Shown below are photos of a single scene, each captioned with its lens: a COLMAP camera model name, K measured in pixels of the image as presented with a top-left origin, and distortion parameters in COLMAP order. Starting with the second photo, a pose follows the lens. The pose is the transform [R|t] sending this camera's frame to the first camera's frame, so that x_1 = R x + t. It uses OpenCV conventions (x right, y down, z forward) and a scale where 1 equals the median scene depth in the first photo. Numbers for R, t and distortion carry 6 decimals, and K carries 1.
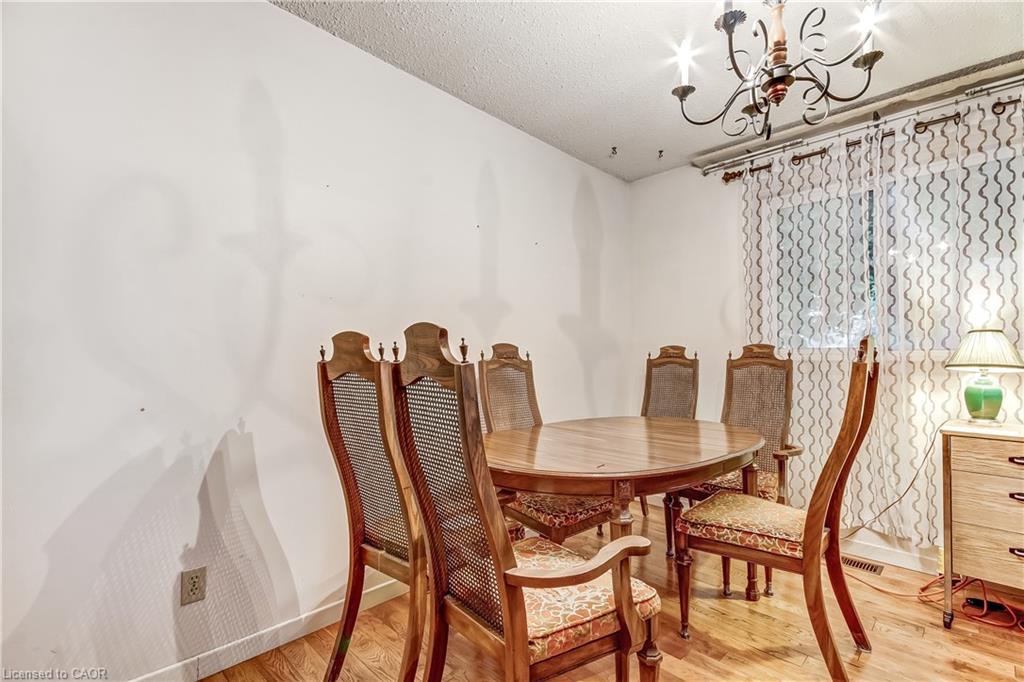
lens RADIAL K [[461.8, 0, 515.1], [0, 461.8, 345.2], [0, 0, 1]] dist [0.020155, 0.000104]
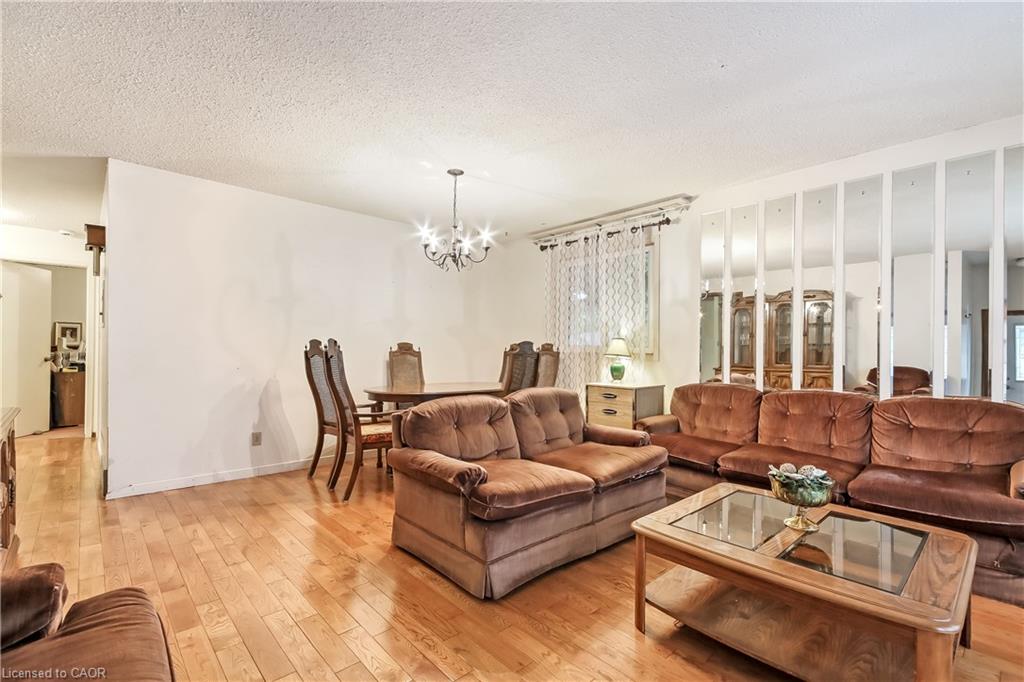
lens RADIAL K [[461.8, 0, 509.2], [0, 461.8, 343.8], [0, 0, 1]] dist [0.020155, 0.000104]
pose [[0.999008, 0.005378, -0.044200, 0.681714], [-0.004851, 0.999916, 0.012001, -0.031719], [0.044261, -0.011775, 0.998951, -1.255467]]
